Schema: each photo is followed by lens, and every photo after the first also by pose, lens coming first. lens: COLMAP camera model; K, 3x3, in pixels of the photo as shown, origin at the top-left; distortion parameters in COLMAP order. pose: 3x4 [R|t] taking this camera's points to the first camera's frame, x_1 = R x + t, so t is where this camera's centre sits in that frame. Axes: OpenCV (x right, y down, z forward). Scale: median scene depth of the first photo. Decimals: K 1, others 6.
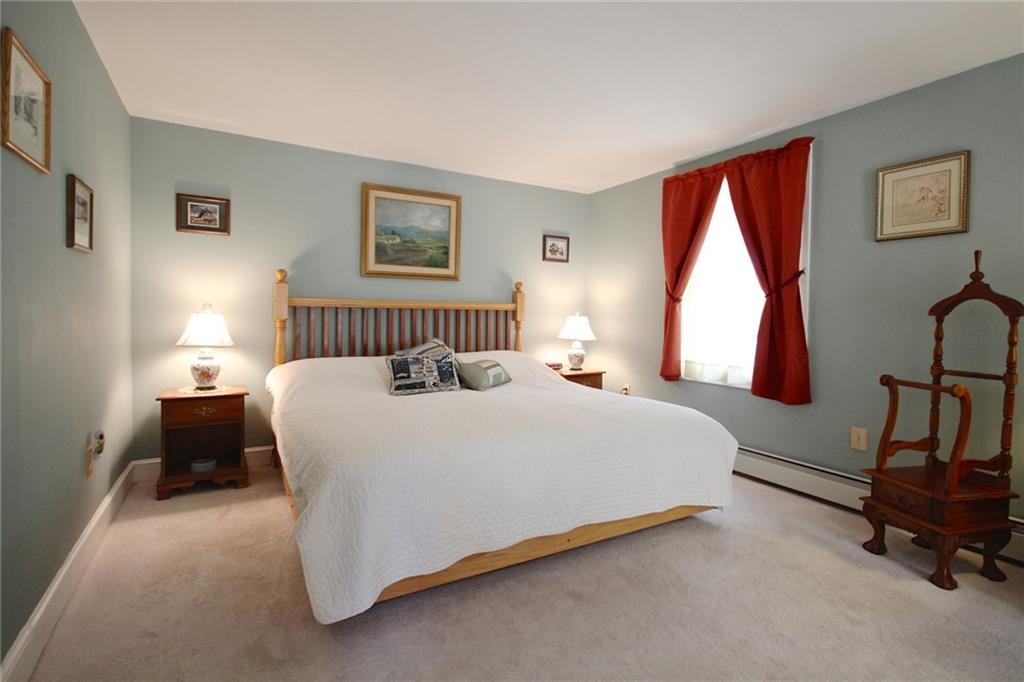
lens RADIAL K [[474.4, 0, 501.4], [0, 474.4, 323.0], [0, 0, 1]] dist [-0.003487, -0.000940]
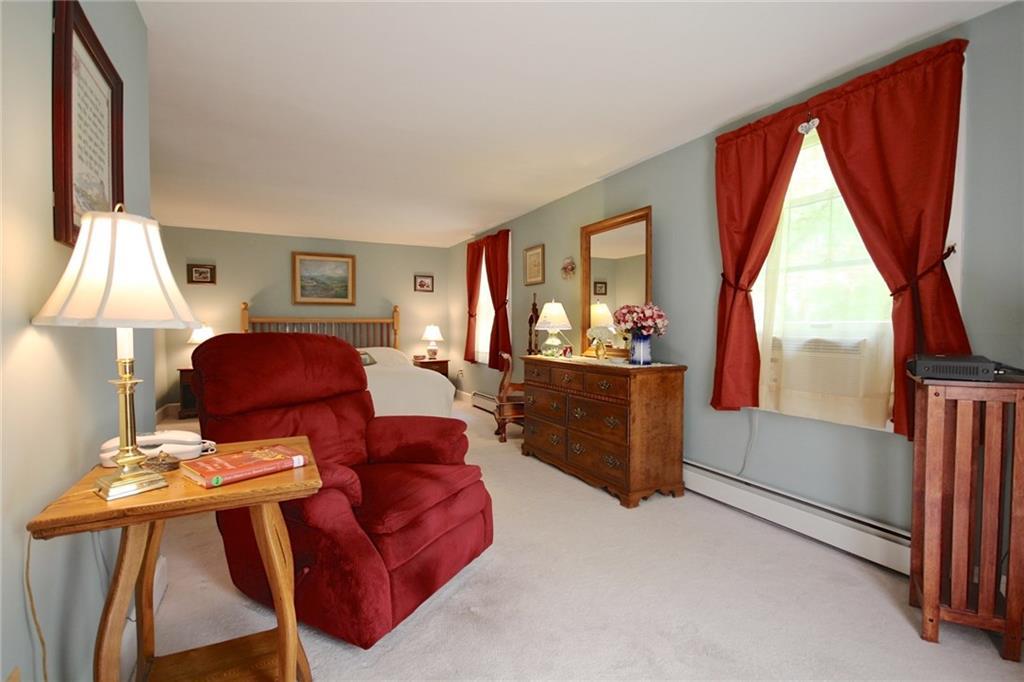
lens RADIAL K [[474.4, 0, 512.1], [0, 474.4, 338.8], [0, 0, 1]] dist [-0.003487, -0.000940]
pose [[0.998479, -0.011897, -0.053827, 0.560201], [0.012489, 0.999865, 0.010681, 0.017109], [0.053692, -0.011337, 0.998493, -0.651060]]
